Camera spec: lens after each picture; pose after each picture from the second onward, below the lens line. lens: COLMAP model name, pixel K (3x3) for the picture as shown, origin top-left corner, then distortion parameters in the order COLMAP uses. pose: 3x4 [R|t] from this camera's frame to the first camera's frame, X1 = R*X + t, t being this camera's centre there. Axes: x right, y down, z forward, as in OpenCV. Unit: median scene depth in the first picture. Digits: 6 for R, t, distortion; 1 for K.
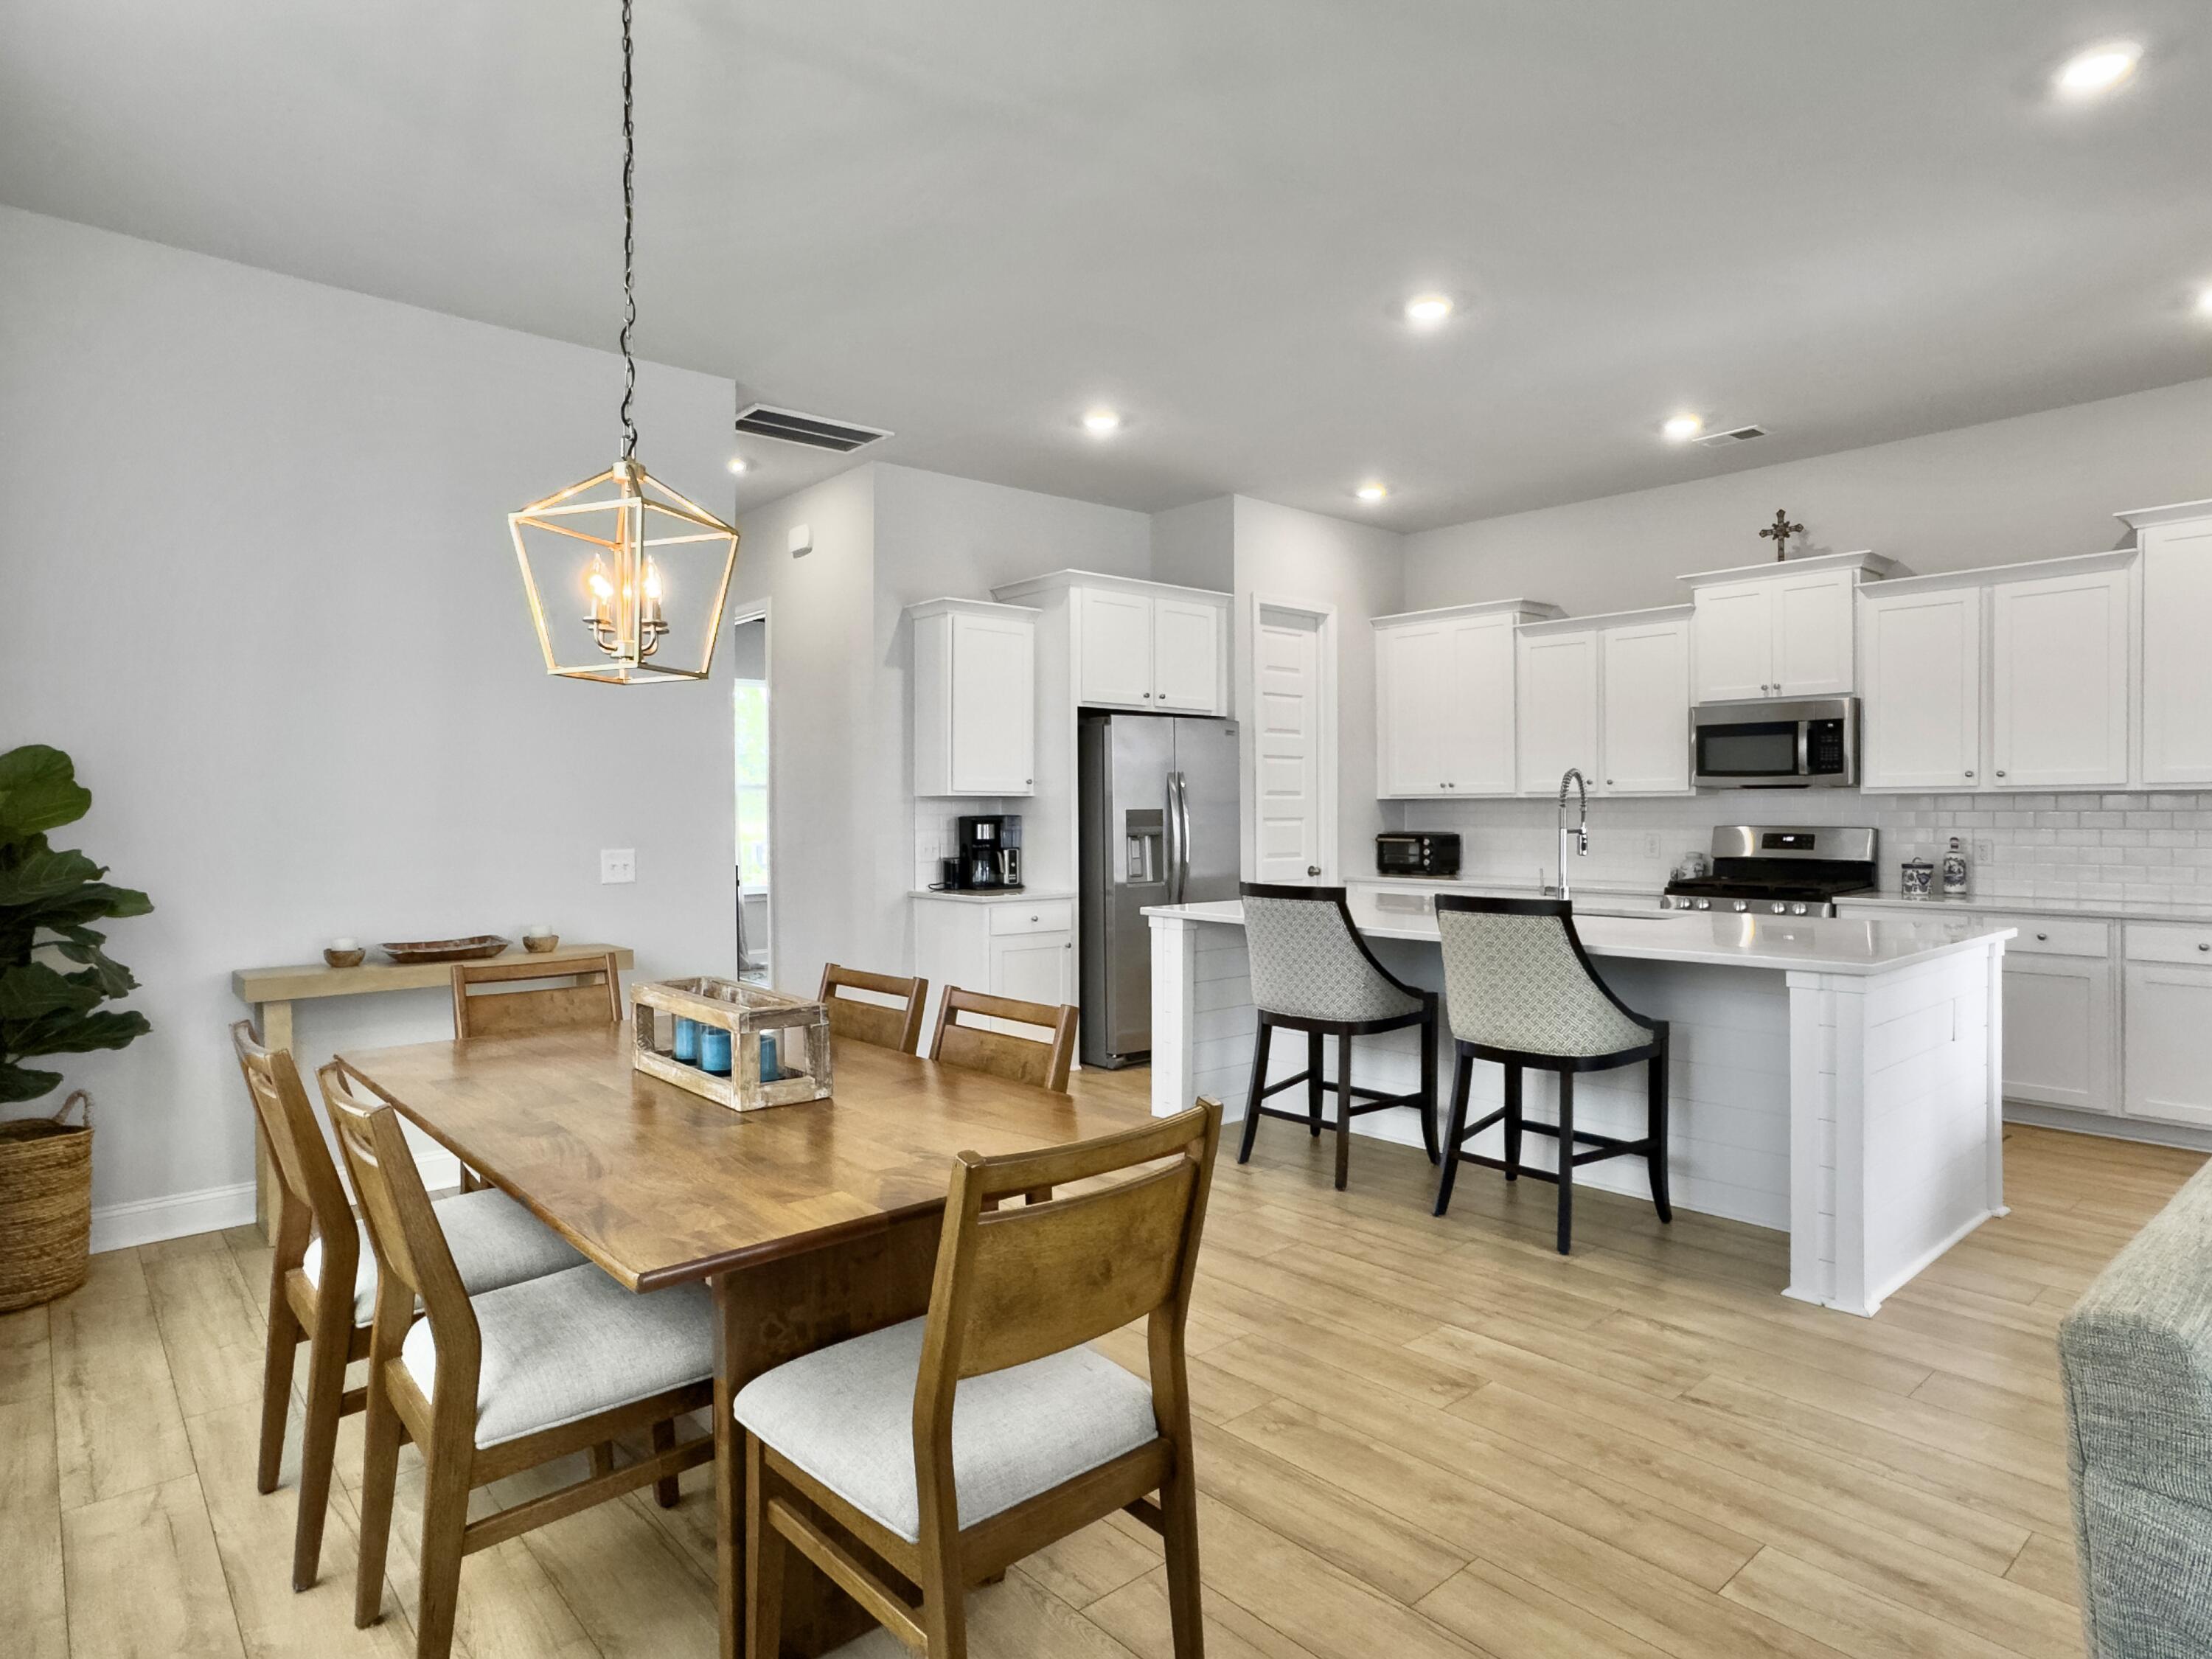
lens RADIAL K [[1256.4, 0, 1106.0], [0, 1256.4, 829.5], [0, 0, 1]] dist [-0.079076, 0.076998]
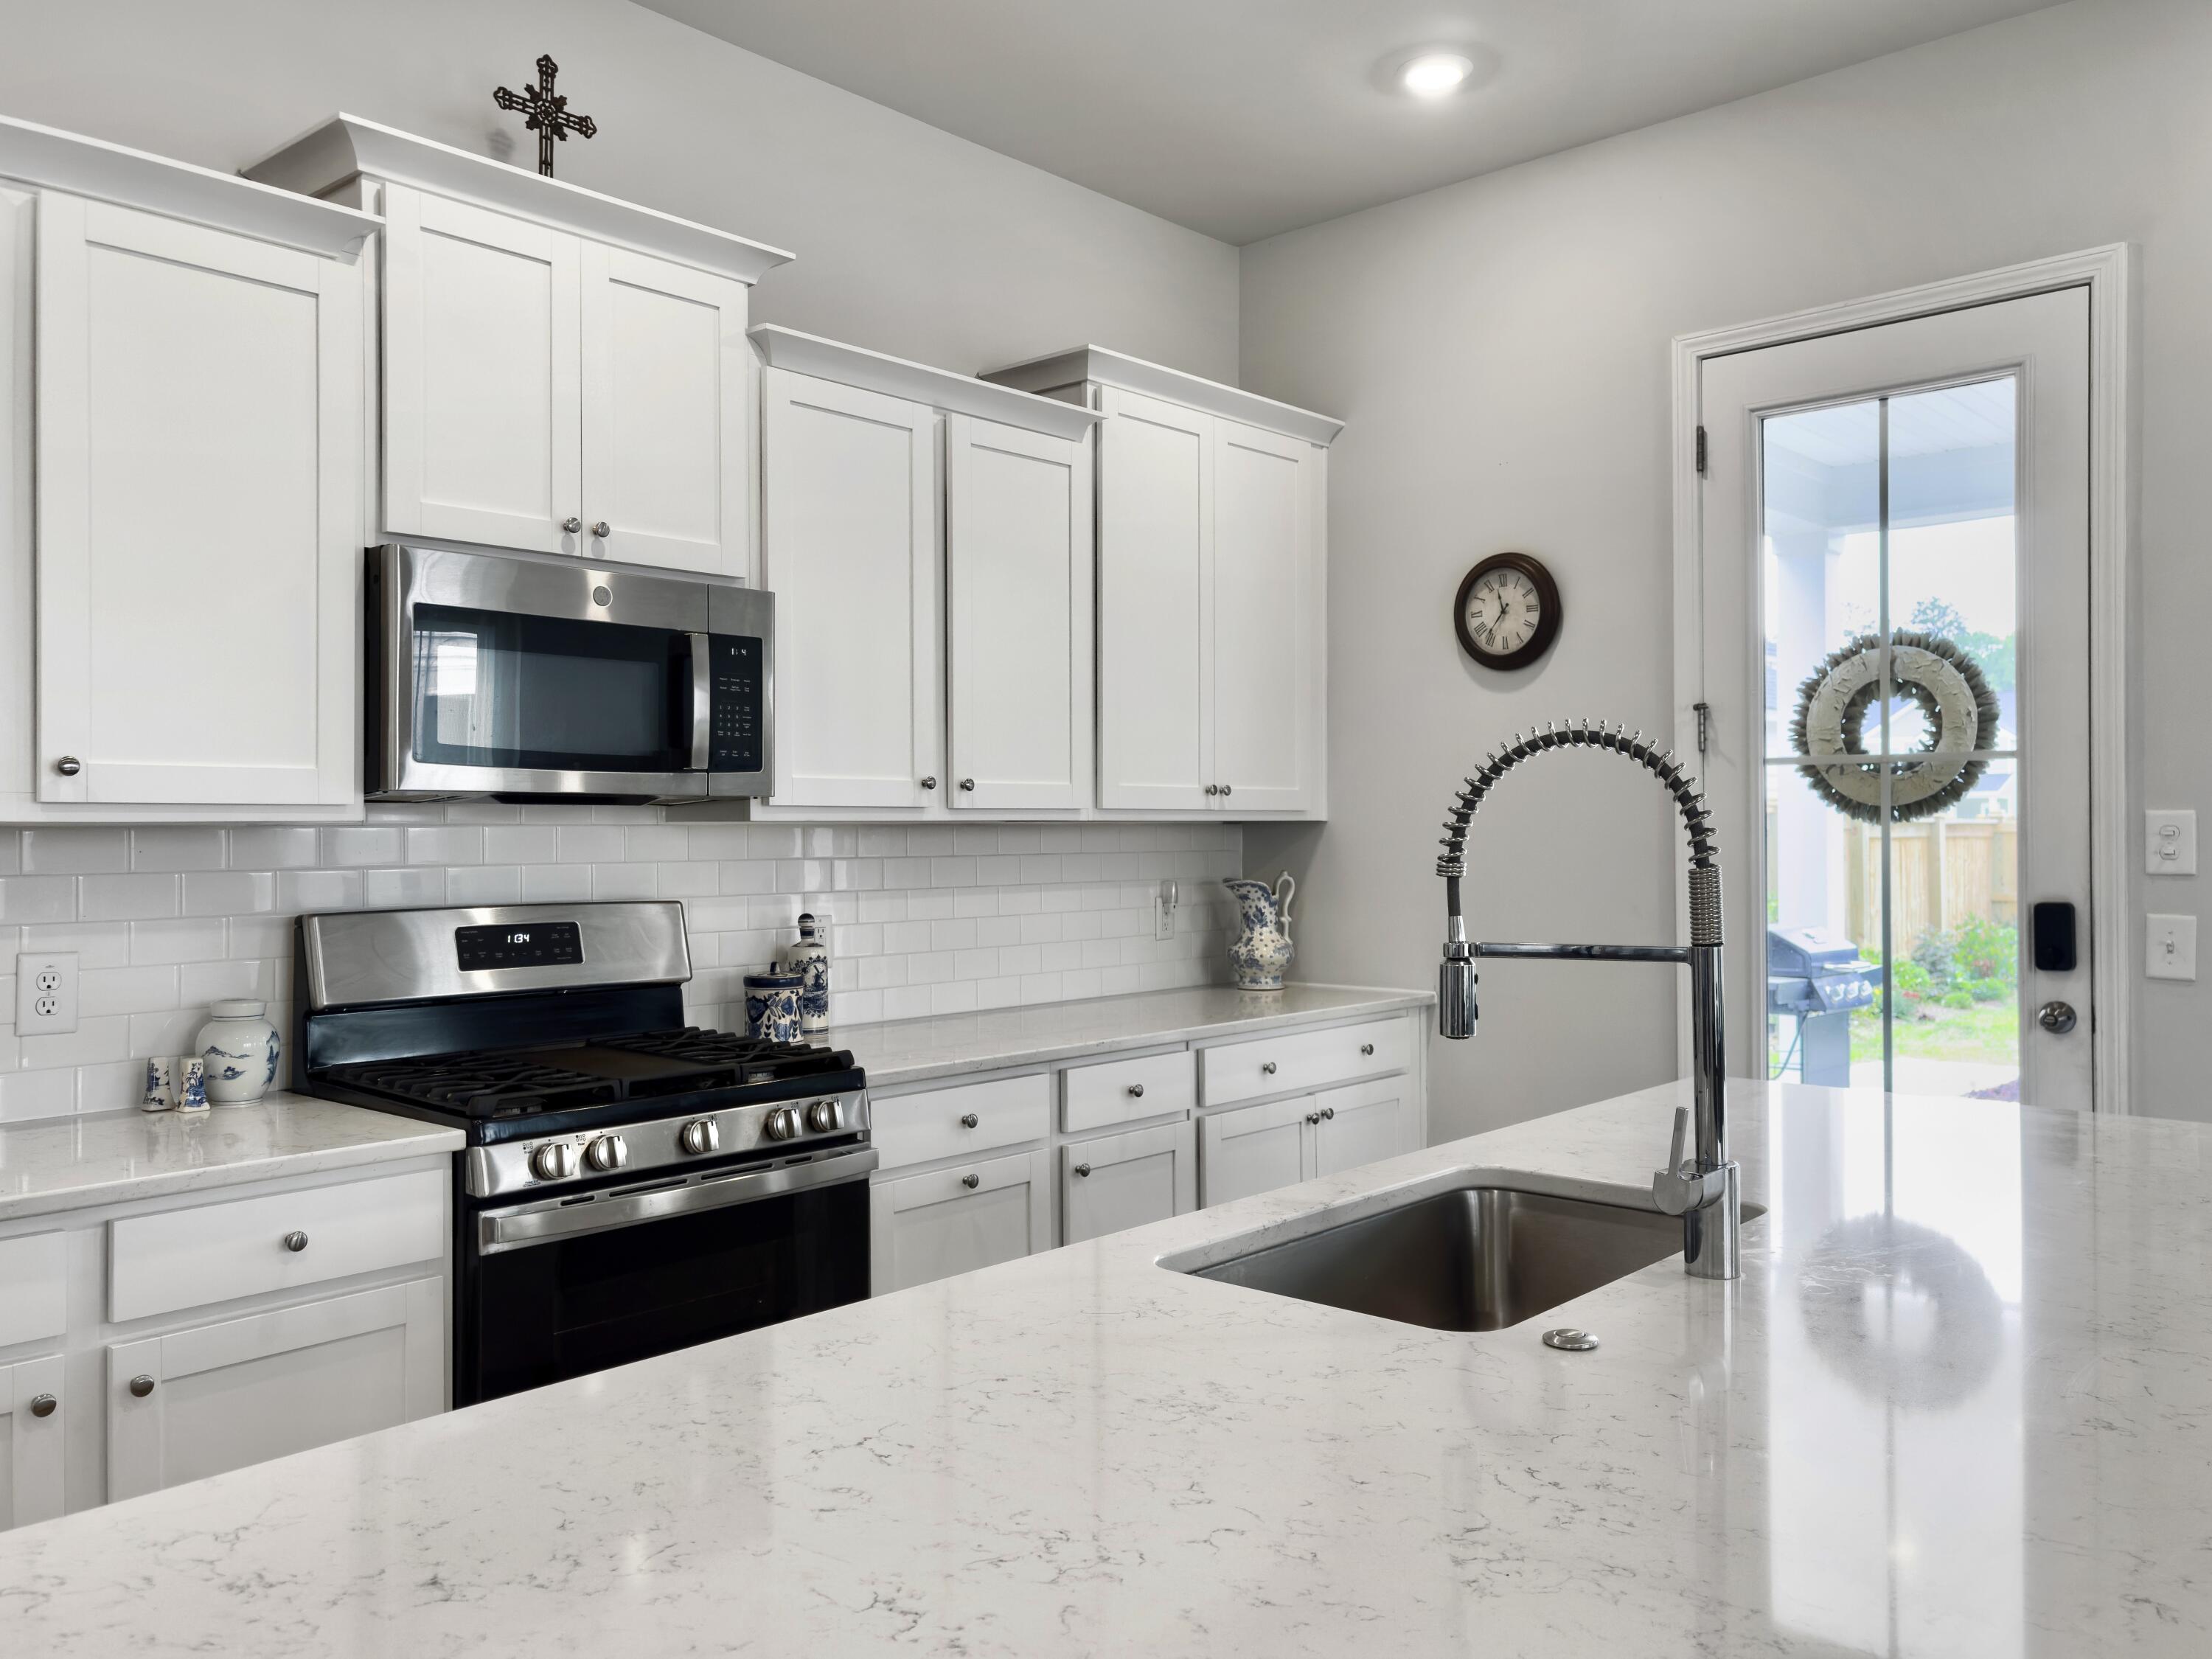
lens RADIAL K [[1719.5, 0, 1090.2], [0, 1719.5, 827.5], [0, 0, 1]] dist [0.026439, -0.001583]
pose [[-0.107557, 0.002297, 0.994196, 0.010221], [0.018004, 0.999838, -0.000363, -0.023096], [-0.994036, 0.017861, -0.107581, 0.890622]]
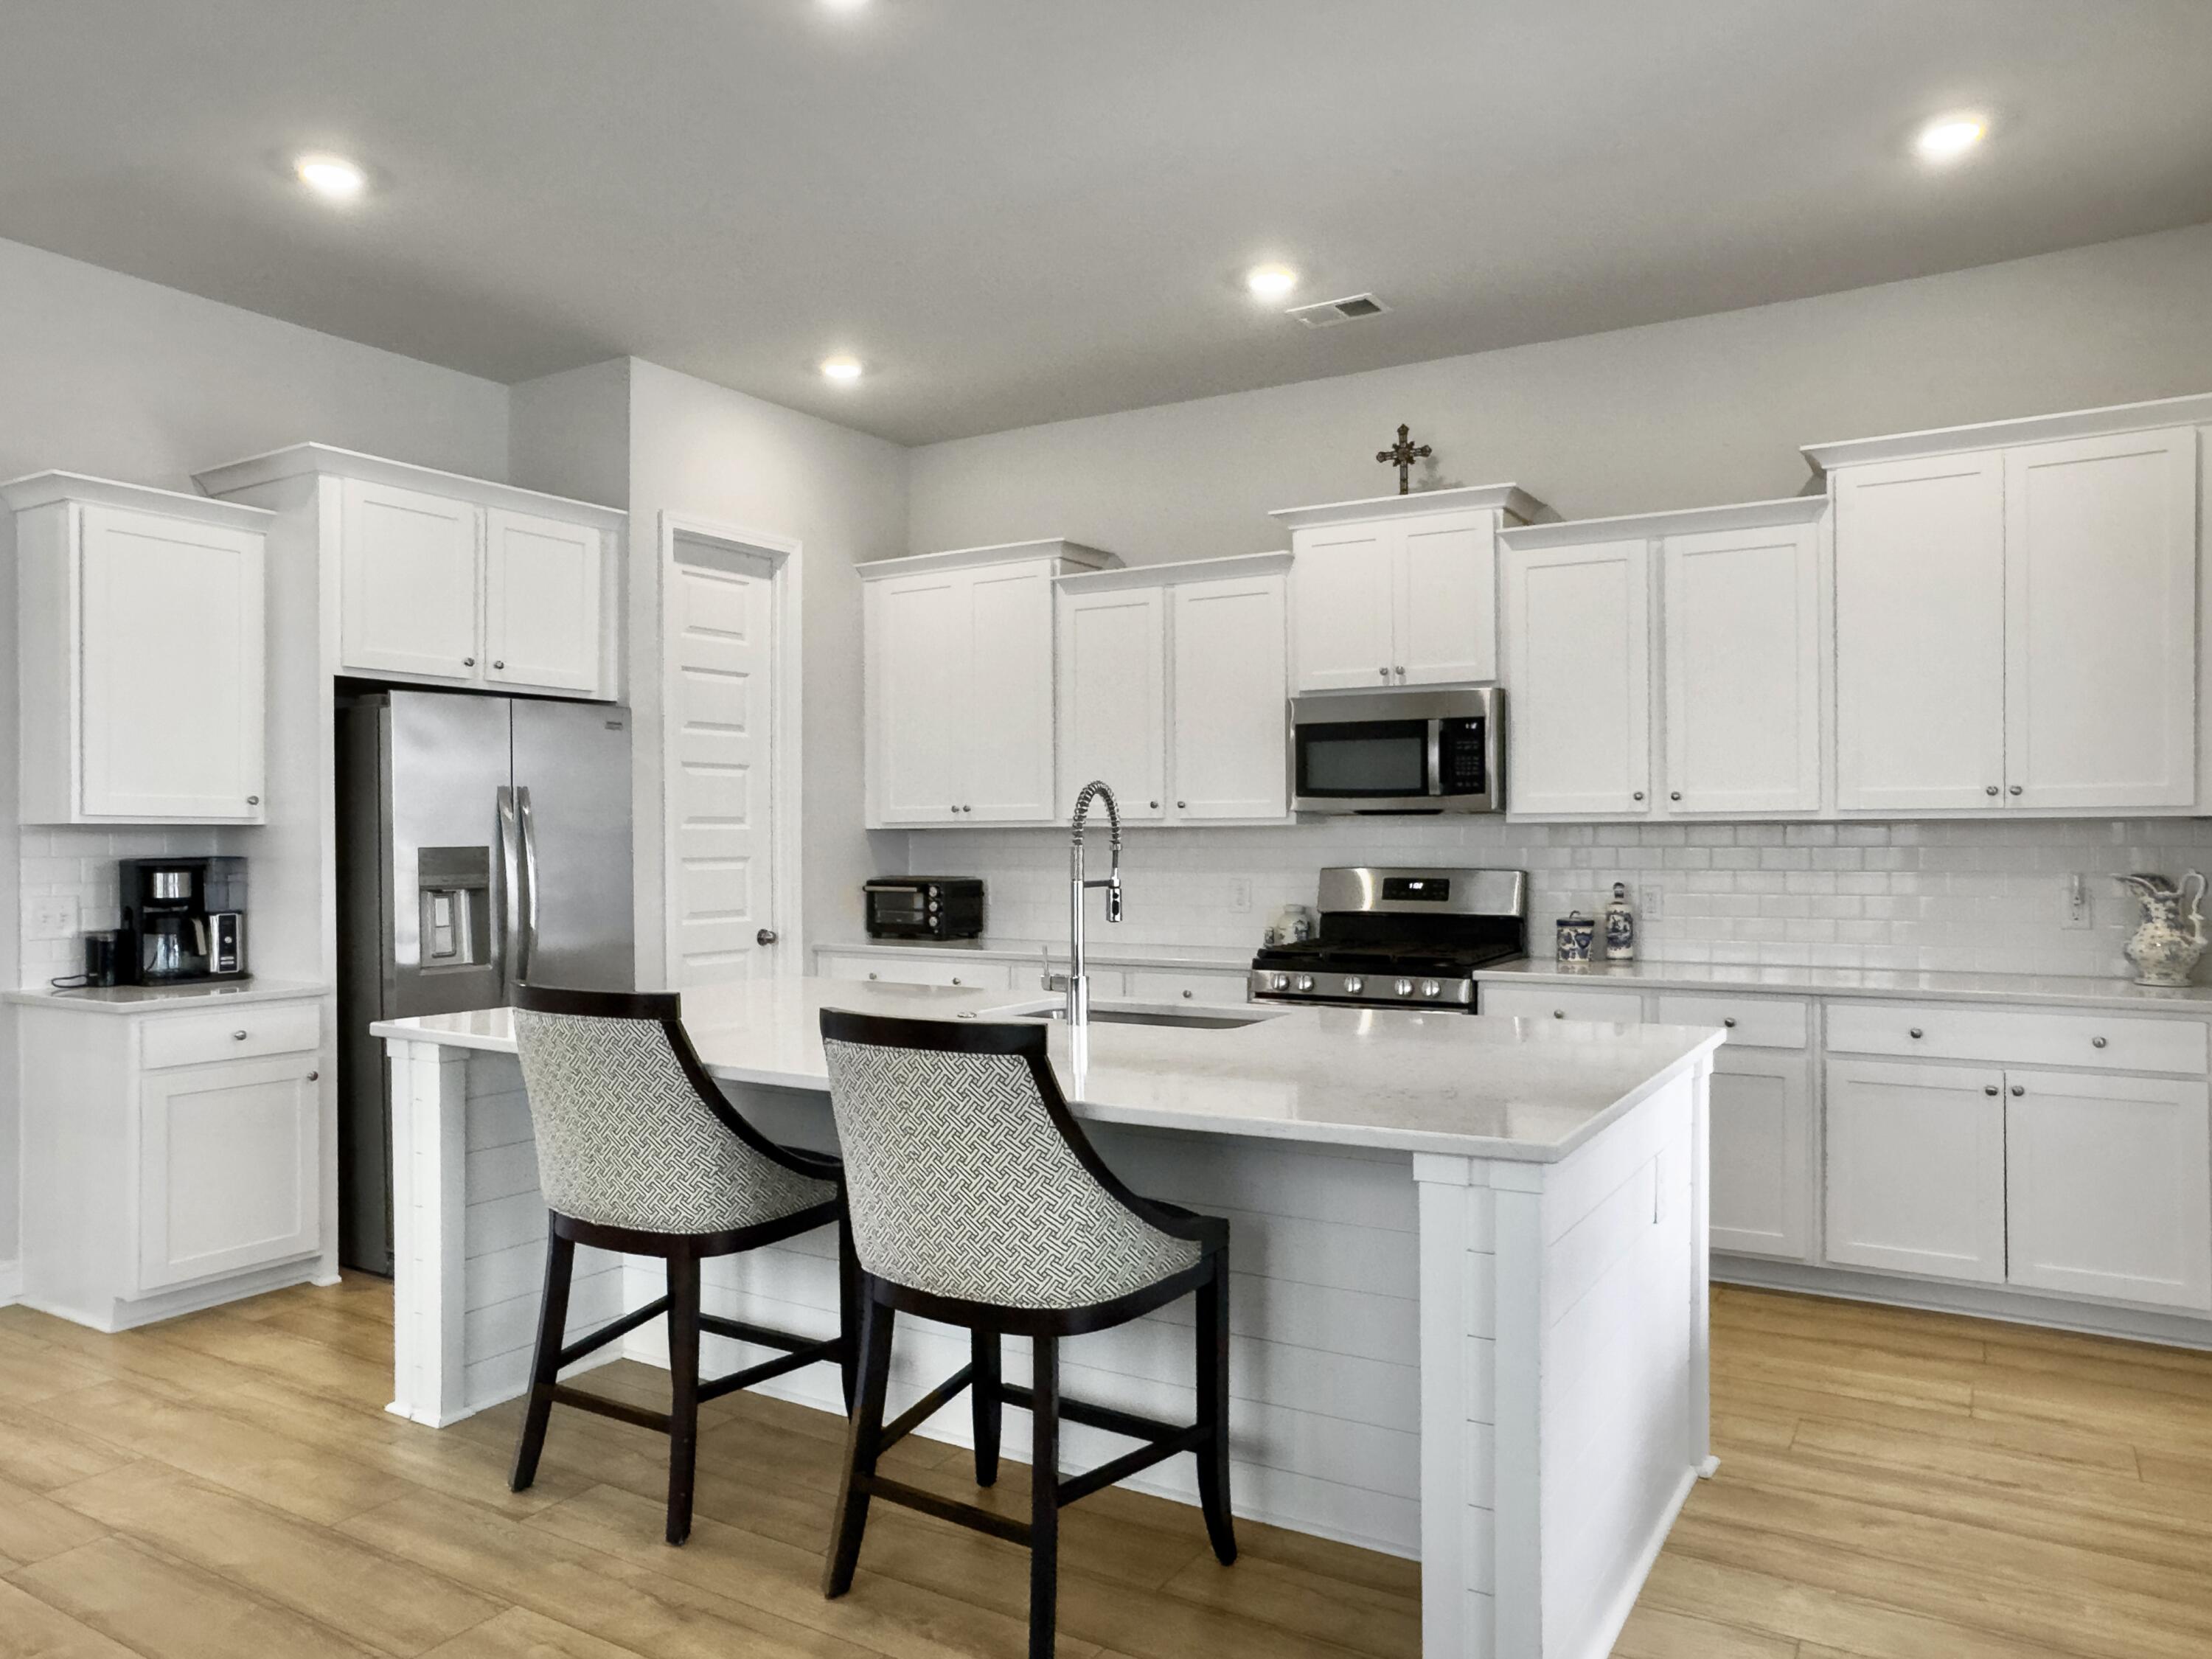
lens RADIAL K [[1514.5, 0, 1105.5], [0, 1514.5, 862.2], [0, 0, 1]] dist [-0.118446, 0.151862]
pose [[0.954742, -0.005319, 0.297389, 0.123086], [0.005501, 0.999985, 0.000224, -0.007186], [-0.297386, 0.001422, 0.954756, 0.223282]]
